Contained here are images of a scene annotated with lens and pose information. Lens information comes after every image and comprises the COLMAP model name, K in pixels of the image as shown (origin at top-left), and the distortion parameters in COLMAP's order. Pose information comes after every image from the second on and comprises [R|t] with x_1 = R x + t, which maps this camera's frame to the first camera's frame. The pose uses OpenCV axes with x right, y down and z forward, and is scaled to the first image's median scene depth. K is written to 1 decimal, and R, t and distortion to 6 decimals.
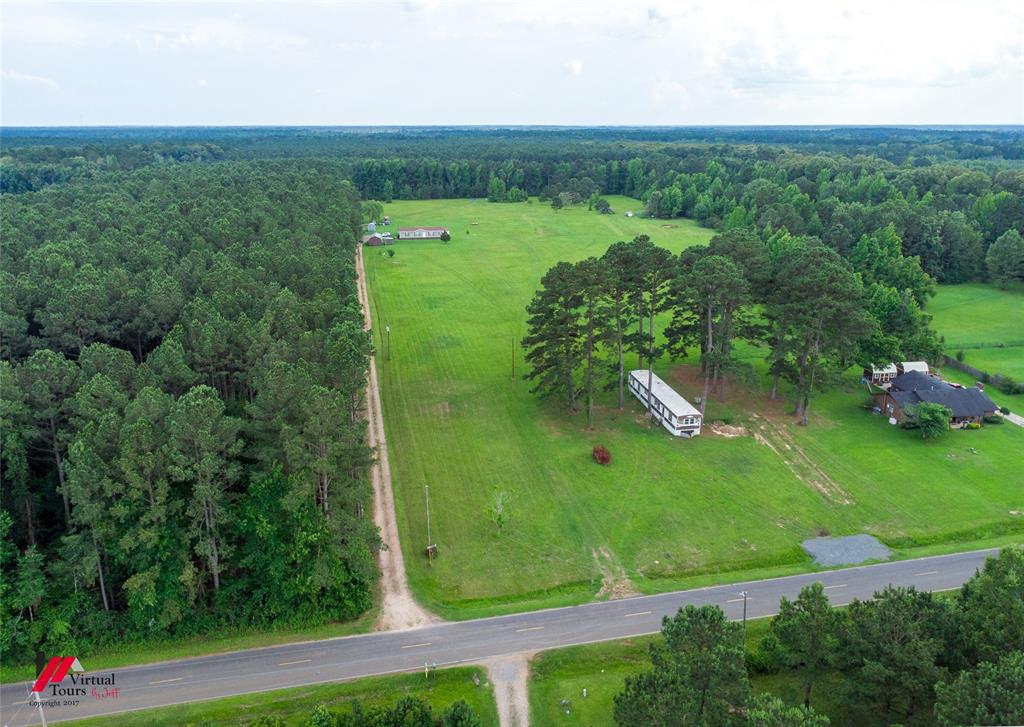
lens RADIAL K [[743.0, 0, 509.2], [0, 743.0, 349.9], [0, 0, 1]] dist [0.010333, -0.008468]
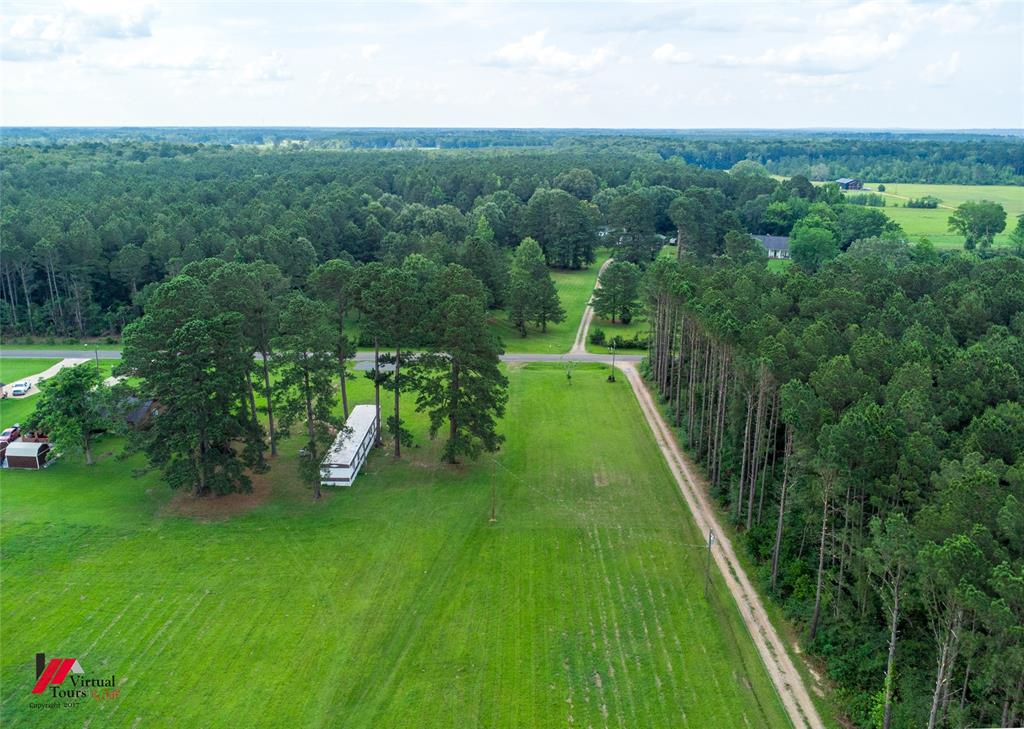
lens RADIAL K [[743.0, 0, 509.2], [0, 743.0, 350.9], [0, 0, 1]] dist [0.010333, -0.008468]
pose [[-0.976767, -0.060804, 0.205496, -0.053921], [0.061733, 0.838424, 0.541512, -0.177819], [-0.205219, 0.541617, -0.815191, 0.585228]]
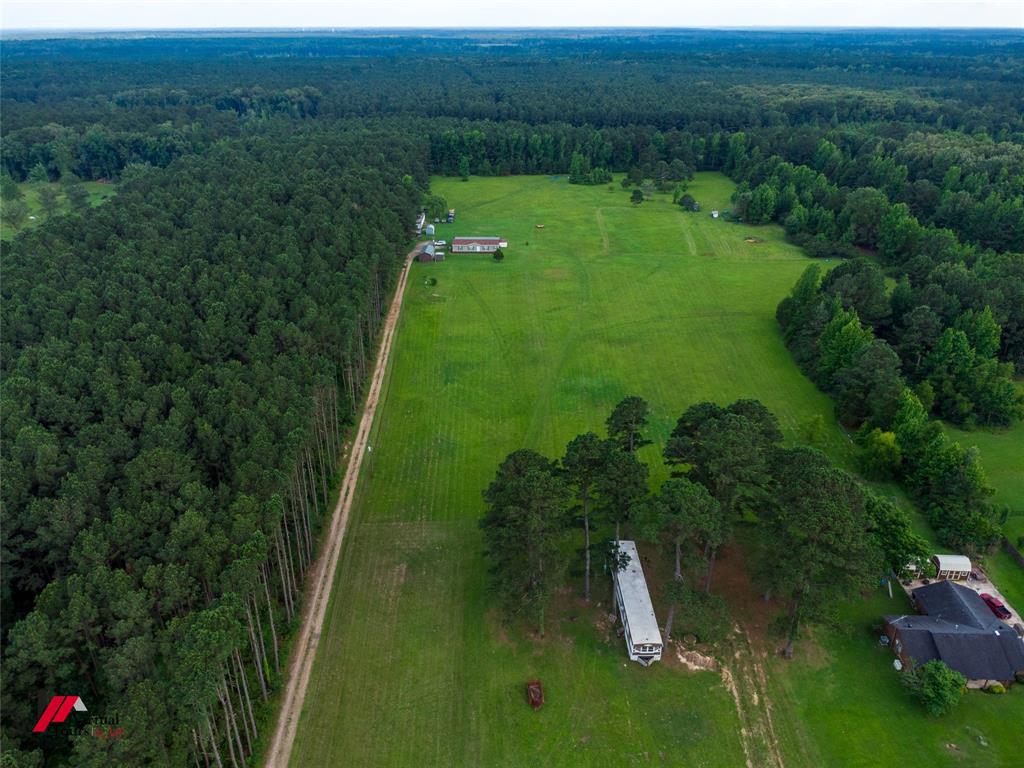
lens RADIAL K [[734.9, 0, 512.0], [0, 734.9, 384.0], [0, 0, 1]] dist [0.005918, 0.002640]
pose [[0.987404, 0.070696, -0.141543, 0.060619], [-0.047584, 0.985892, 0.160474, -0.114523], [0.150891, -0.151717, 0.976839, 0.054964]]
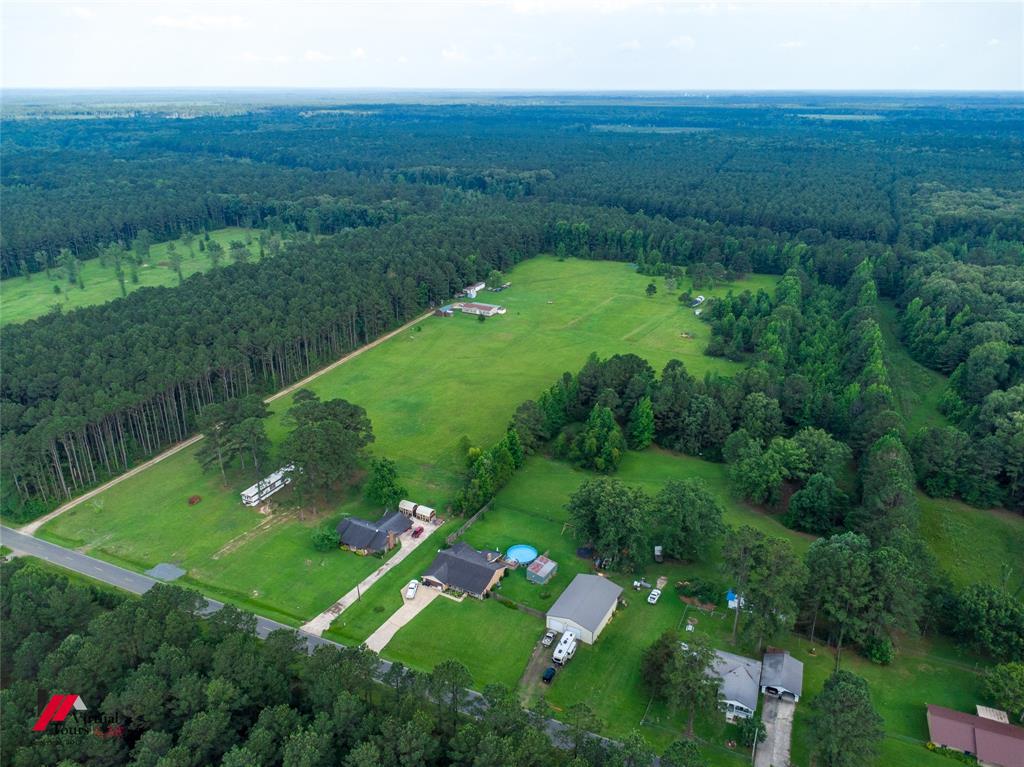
lens RADIAL K [[734.9, 0, 512.0], [0, 734.9, 383.5], [0, 0, 1]] dist [0.005918, 0.002640]
pose [[0.807250, 0.224992, -0.545644, 0.575951], [-0.177556, 0.974240, 0.139036, -0.187740], [0.562870, -0.015355, 0.826403, -0.055569]]
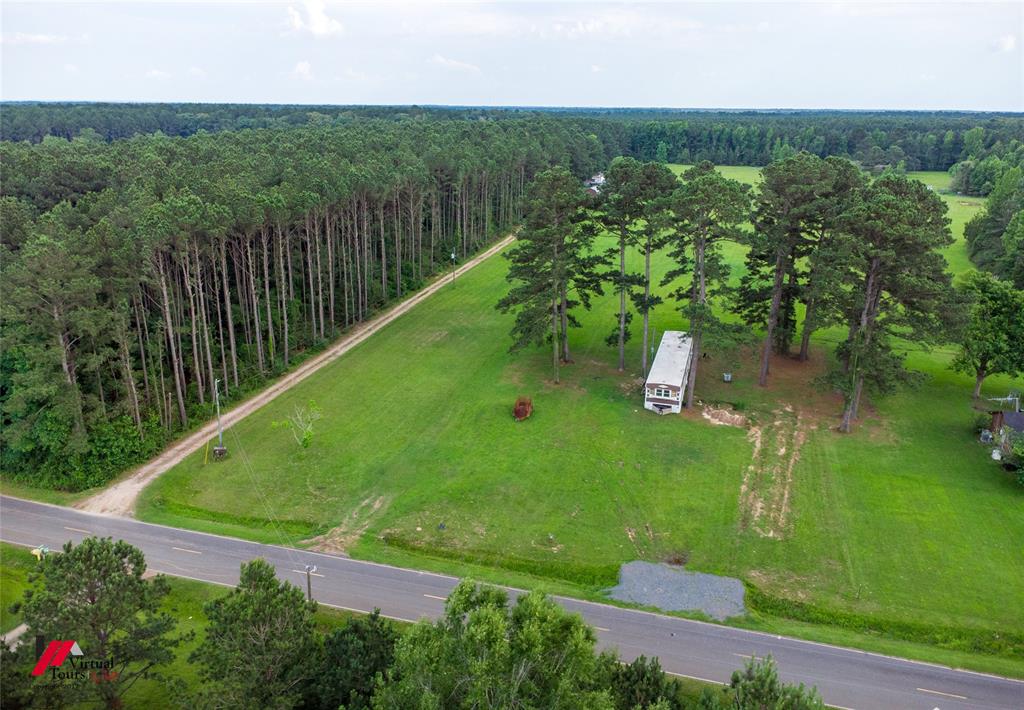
lens RADIAL K [[742.8, 0, 511.1], [0, 742.8, 323.0], [0, 0, 1]] dist [0.005417, 0.002367]
pose [[0.886695, 0.140490, -0.440492, 0.140974], [-0.145476, 0.989103, 0.022626, 0.010264], [0.438871, 0.044019, 0.897471, 0.081578]]
